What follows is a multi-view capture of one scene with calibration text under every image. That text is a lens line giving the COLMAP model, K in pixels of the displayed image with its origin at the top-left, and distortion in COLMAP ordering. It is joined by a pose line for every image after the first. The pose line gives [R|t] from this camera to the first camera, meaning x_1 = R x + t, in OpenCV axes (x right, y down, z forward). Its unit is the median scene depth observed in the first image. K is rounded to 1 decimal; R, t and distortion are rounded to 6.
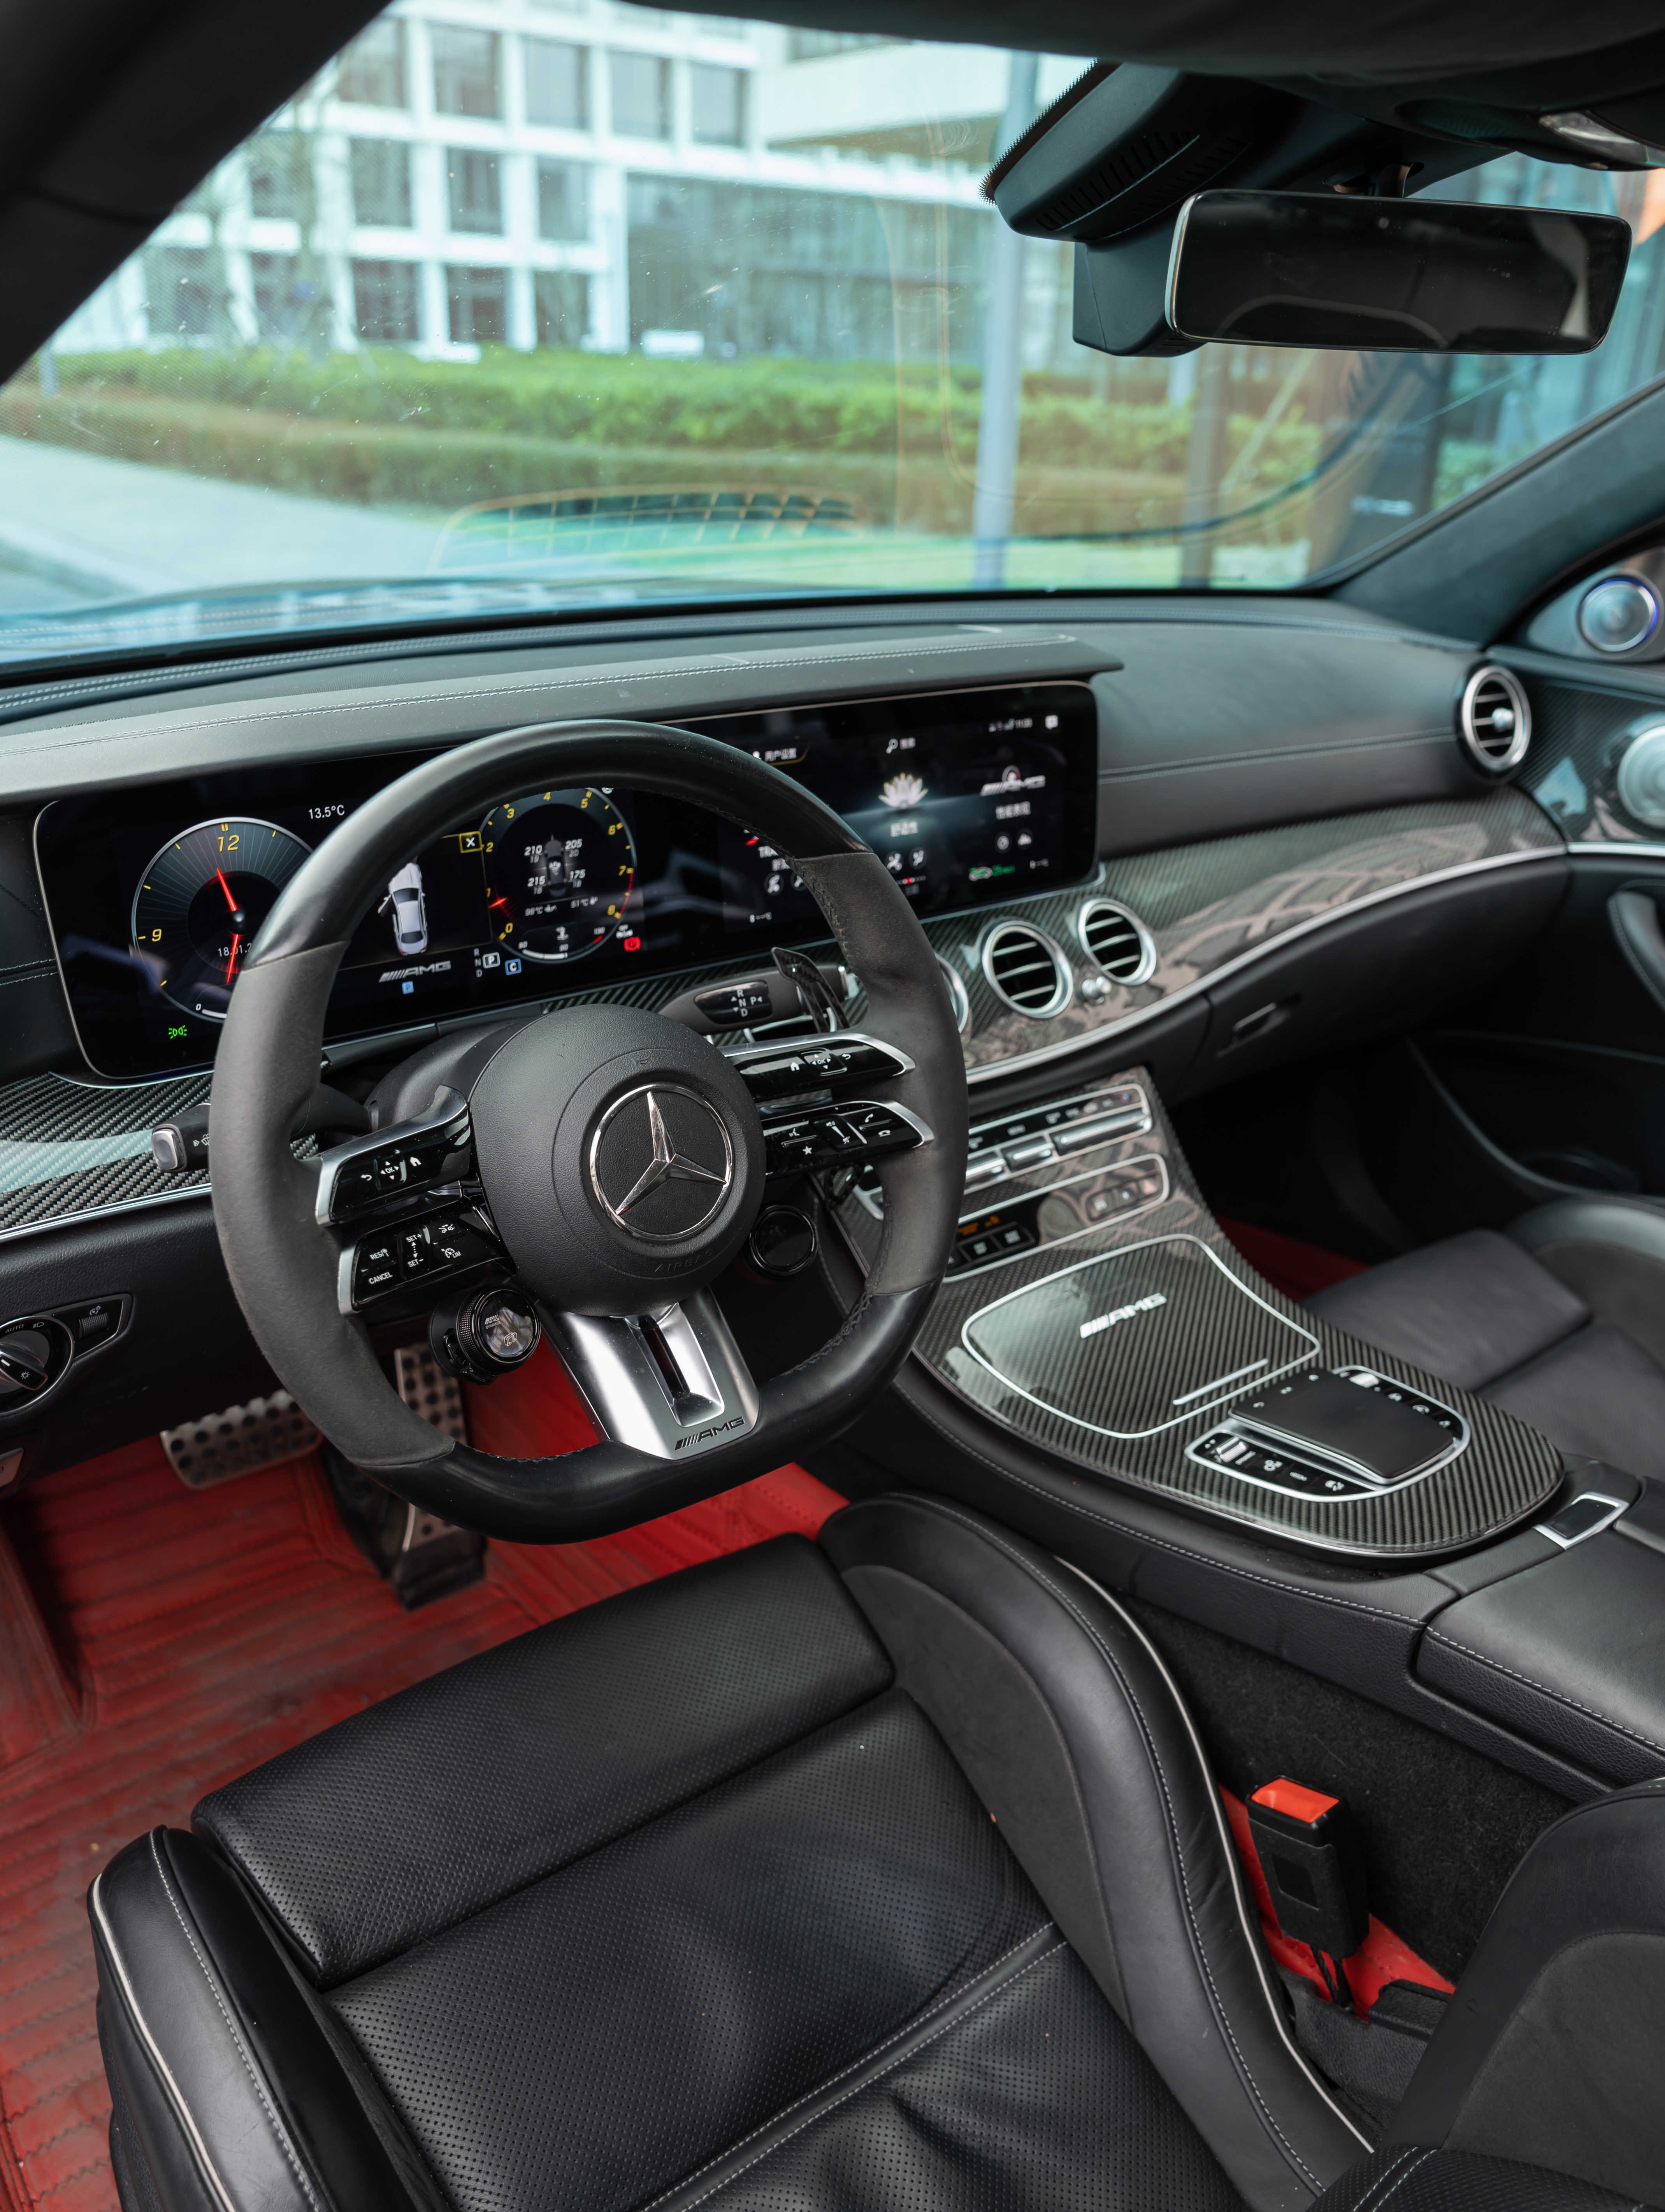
lens RADIAL K [[1775.3, 0, 888.7], [0, 1775.3, 1103.3], [0, 0, 1]] dist [0.009420, 0.002810]
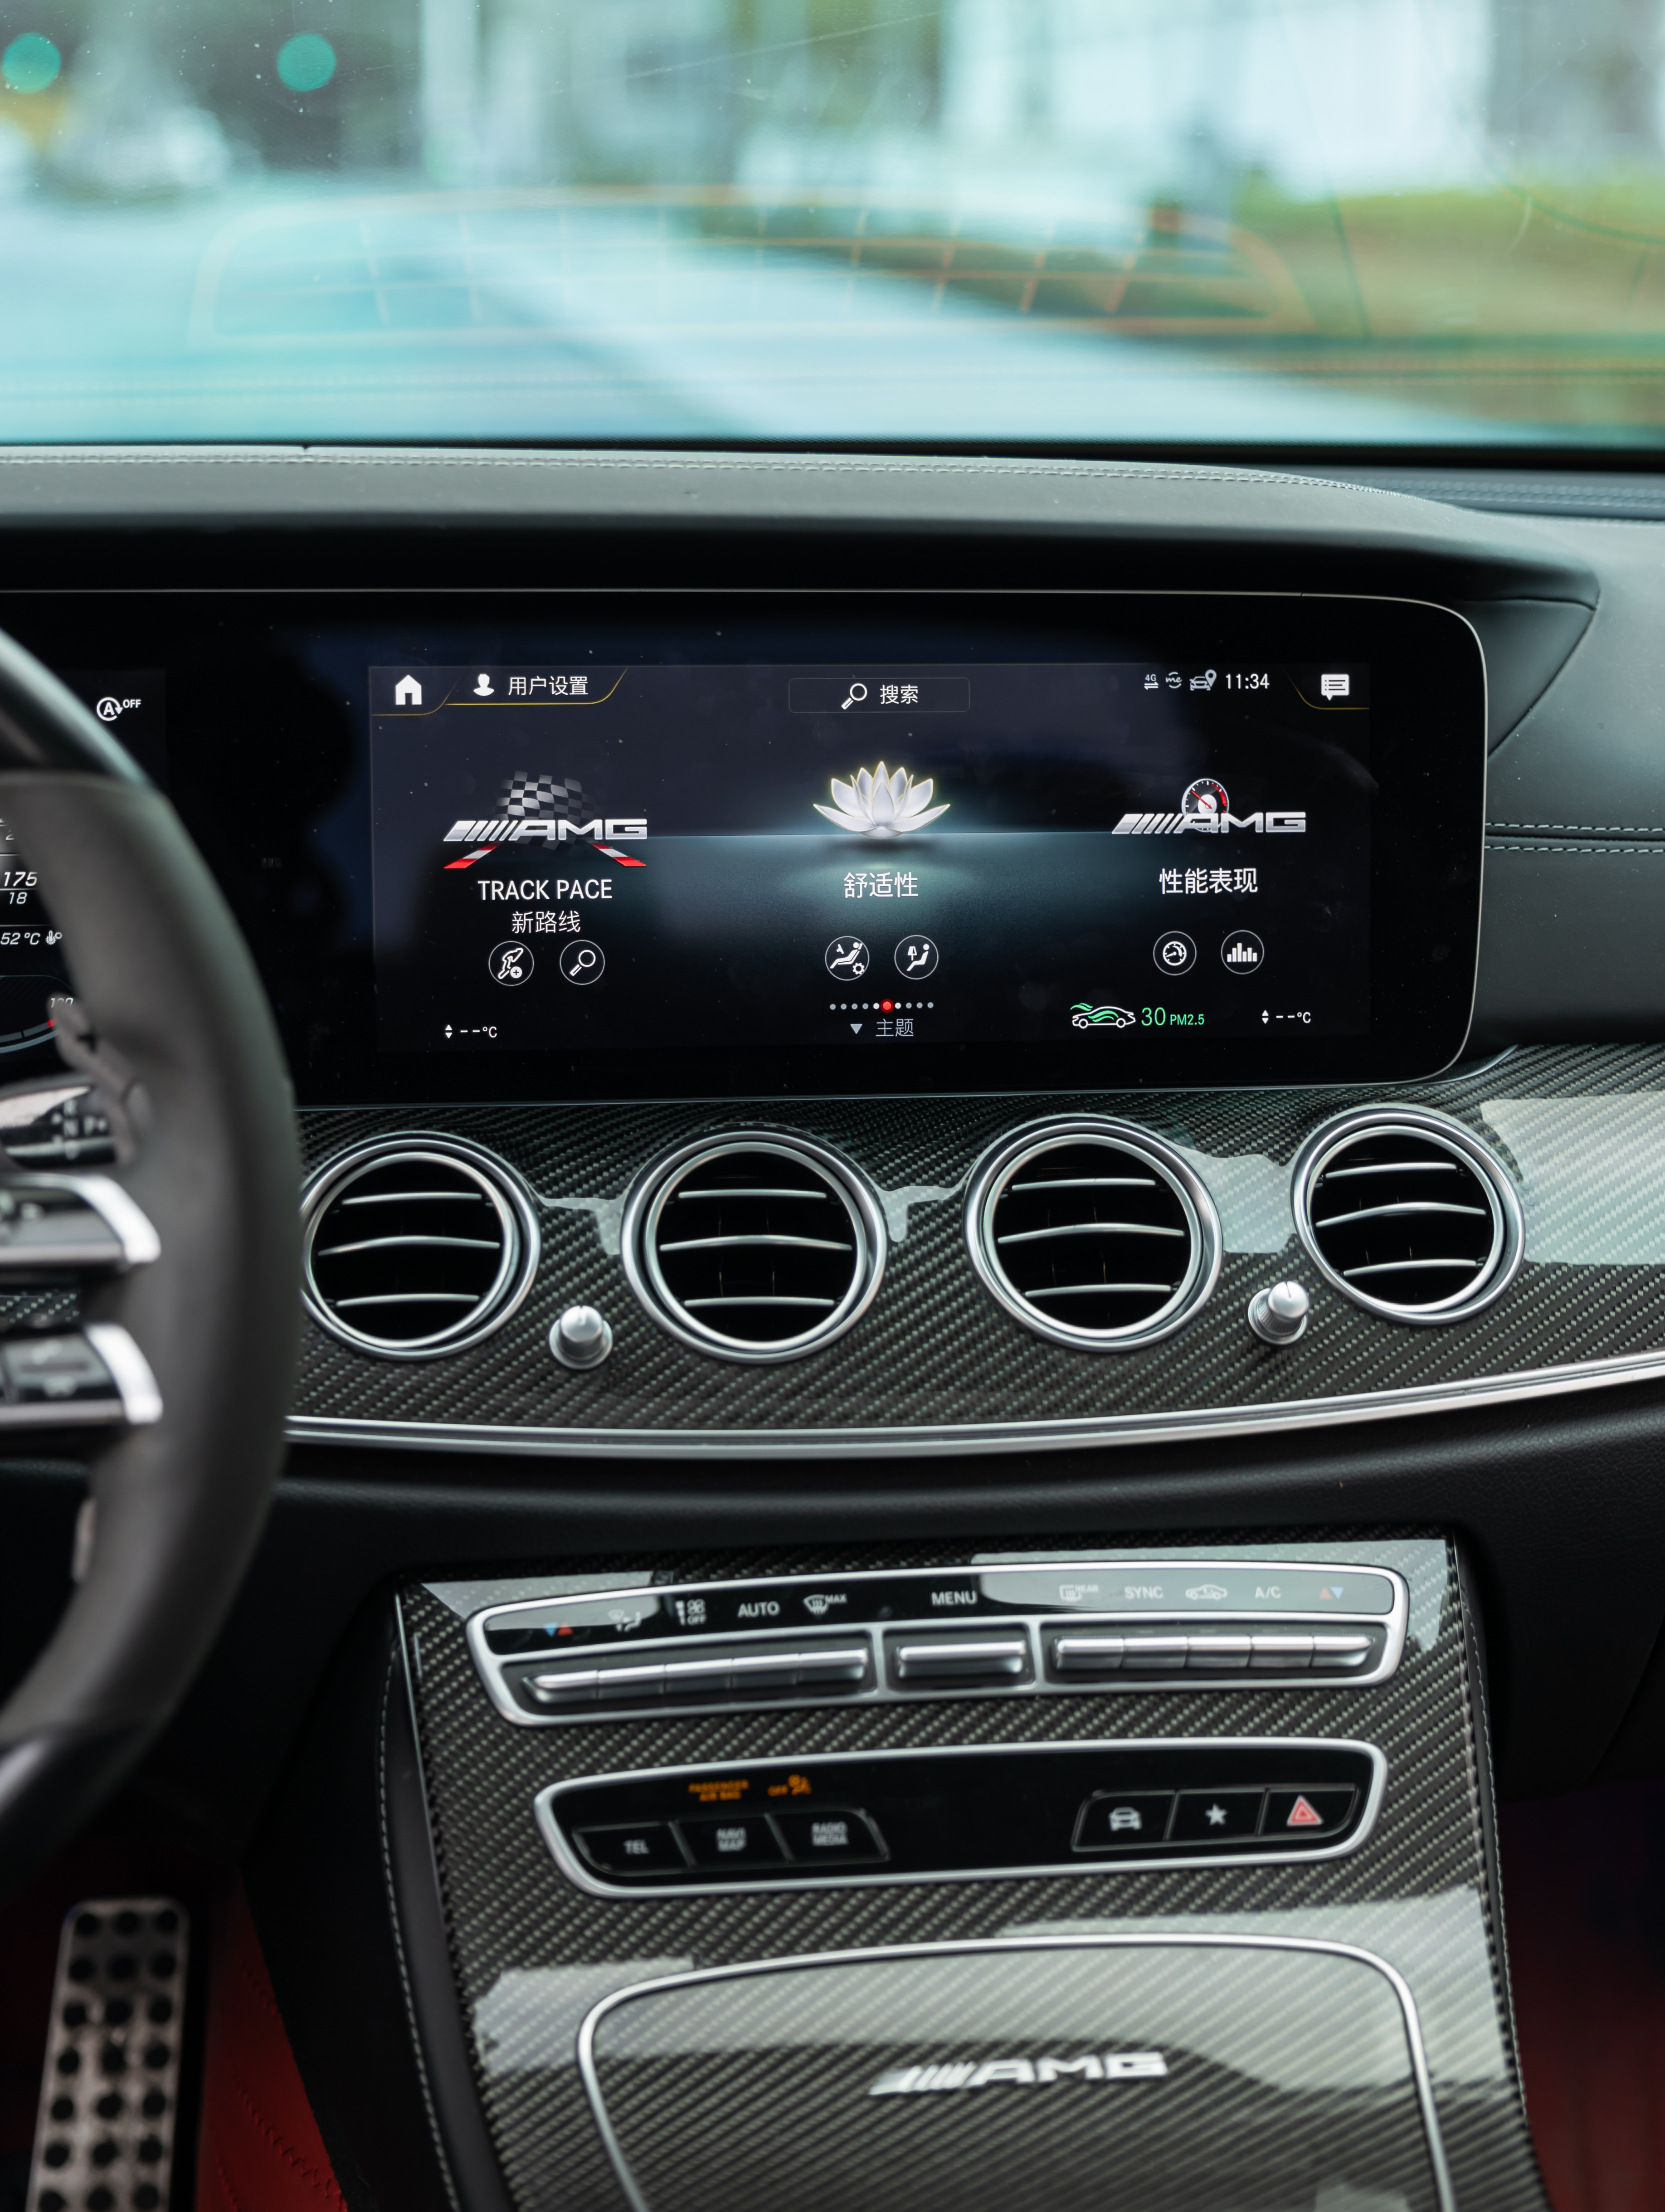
lens RADIAL K [[4355.9, 0, 945.2], [0, 4355.9, 1021.4], [0, 0, 1]] dist [0.041465, 0.000000]
pose [[0.867864, 0.078151, -0.490617, 0.582298], [-0.180214, 0.969808, -0.164302, 0.054309], [0.462964, 0.231008, 0.855745, 0.100371]]
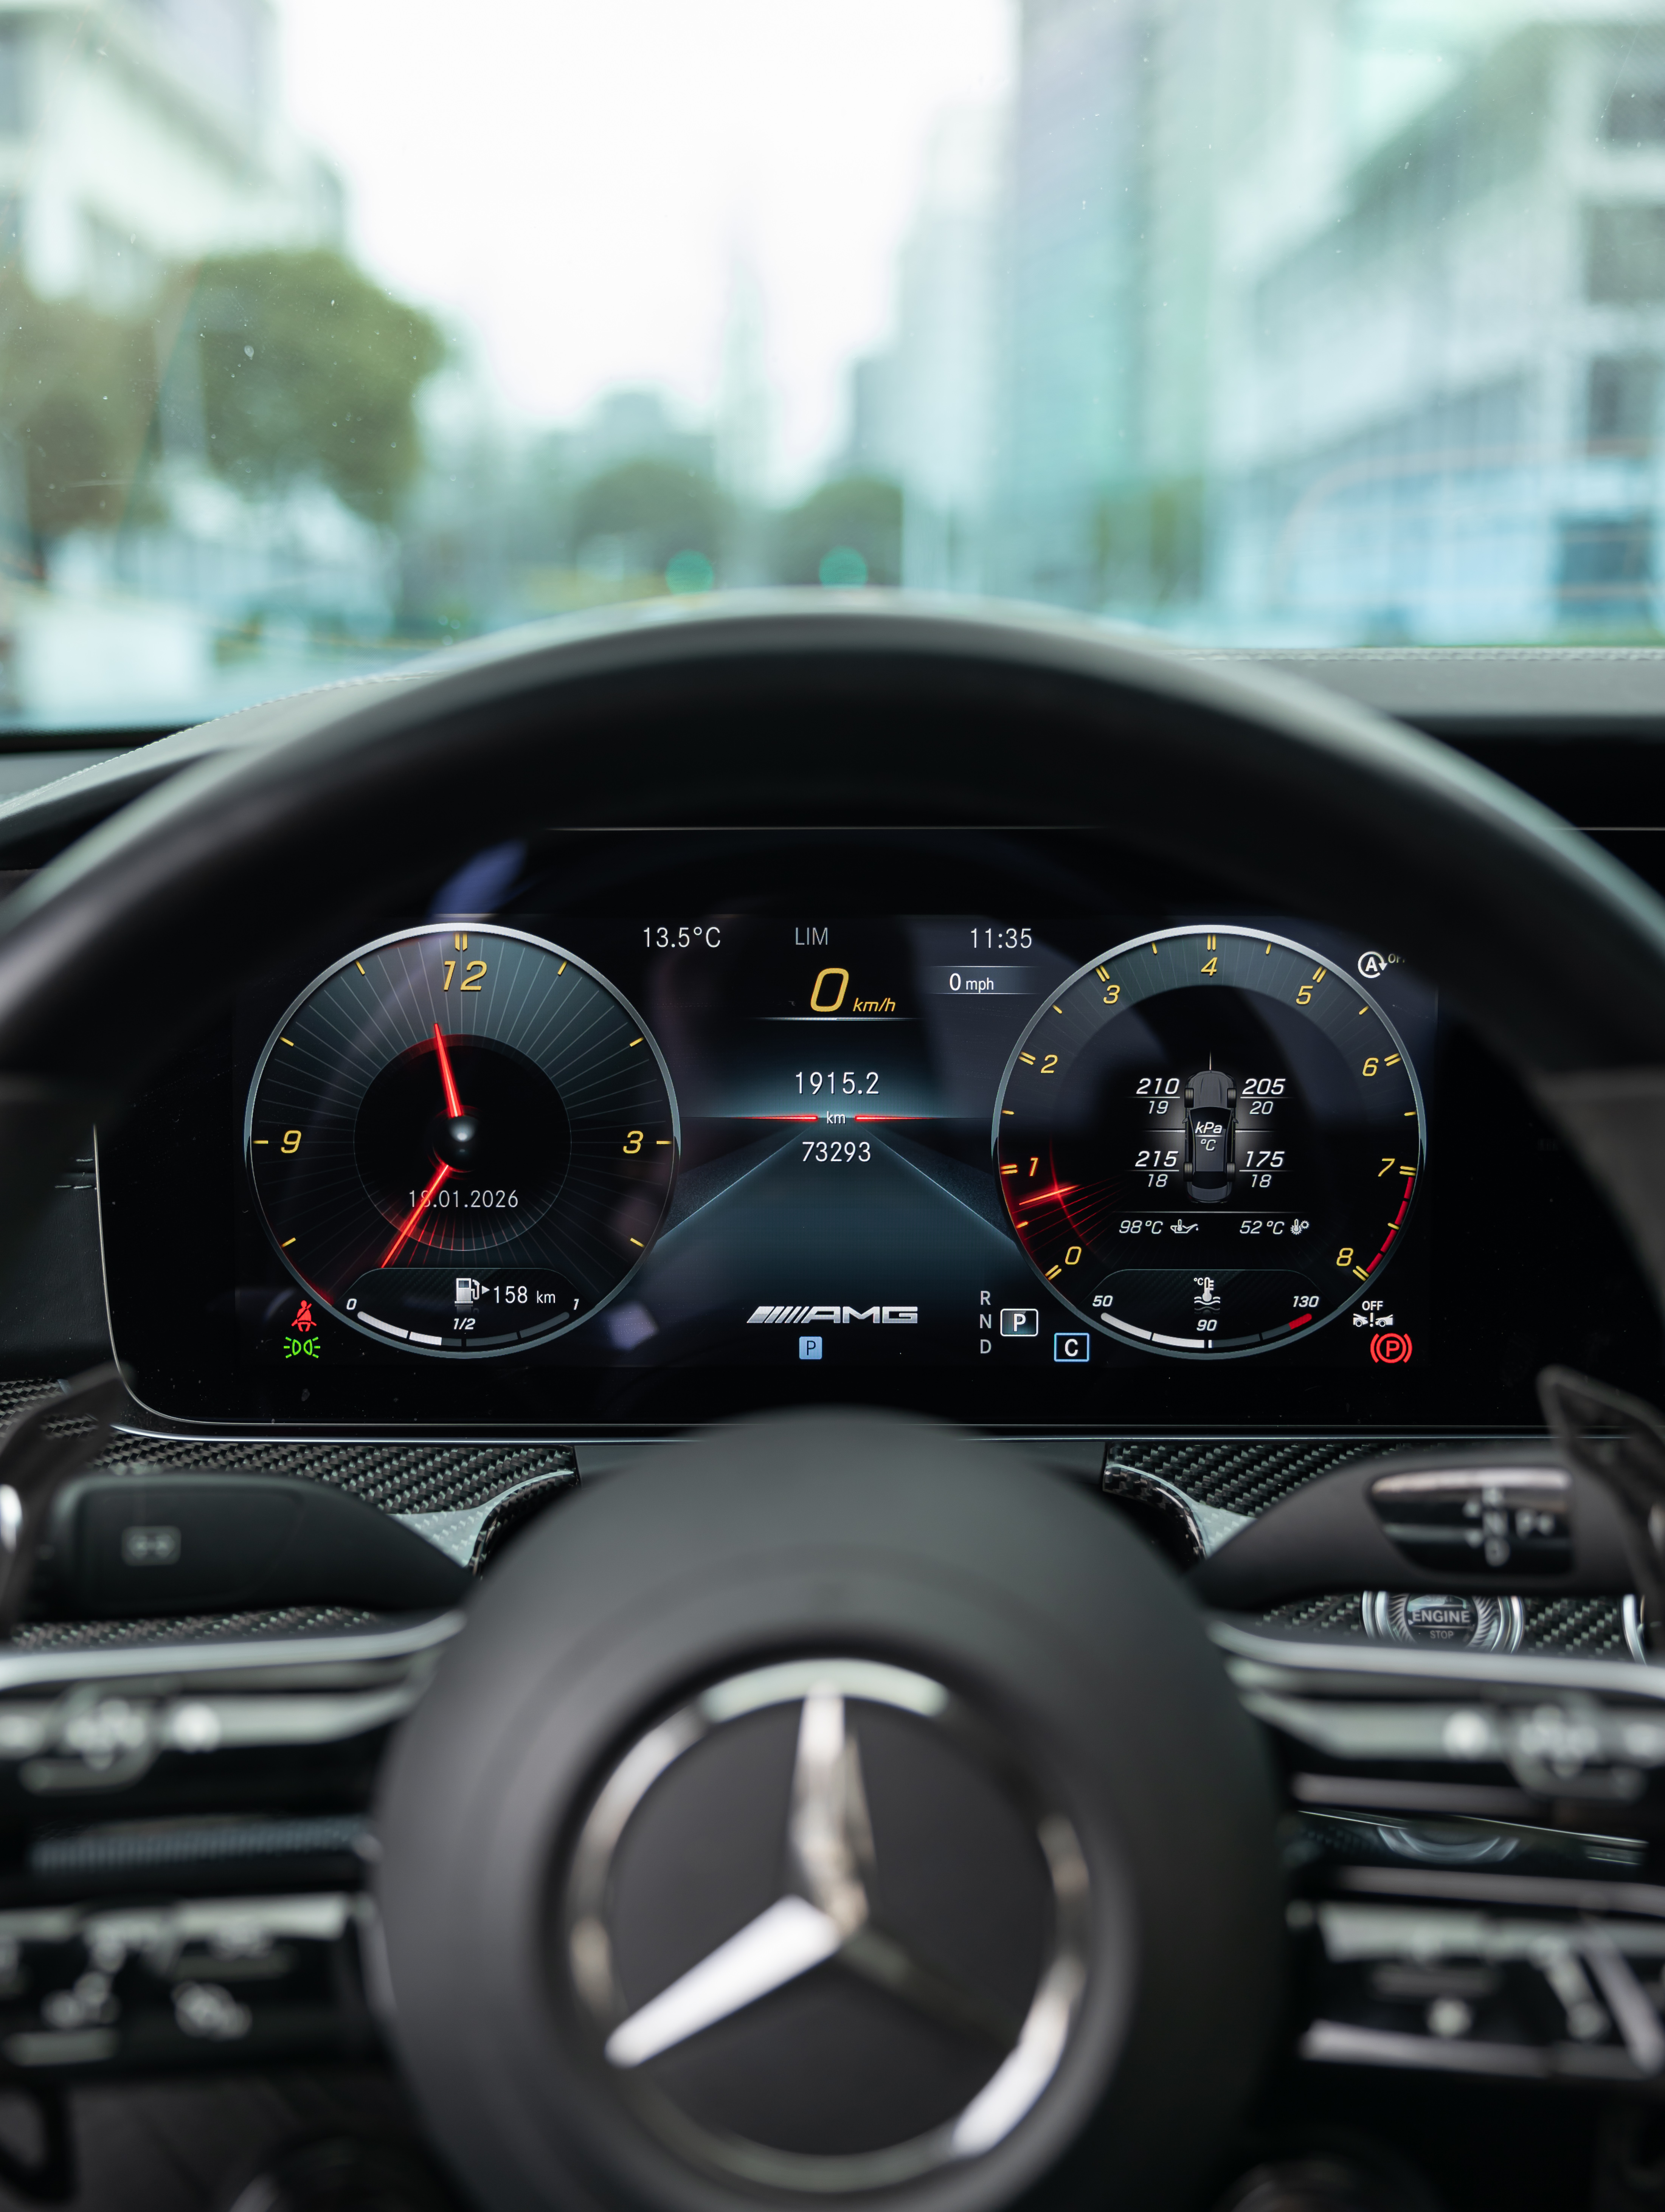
lens RADIAL K [[2465.8, 0, 818.5], [0, 2465.8, 1110.8], [0, 0, 1]] dist [0.010383, 0.000000]
pose [[0.788644, 0.090924, -0.608090, 0.088536], [-0.220779, 0.964924, -0.142053, -0.031065], [0.573845, 0.246283, 0.781055, 0.444089]]
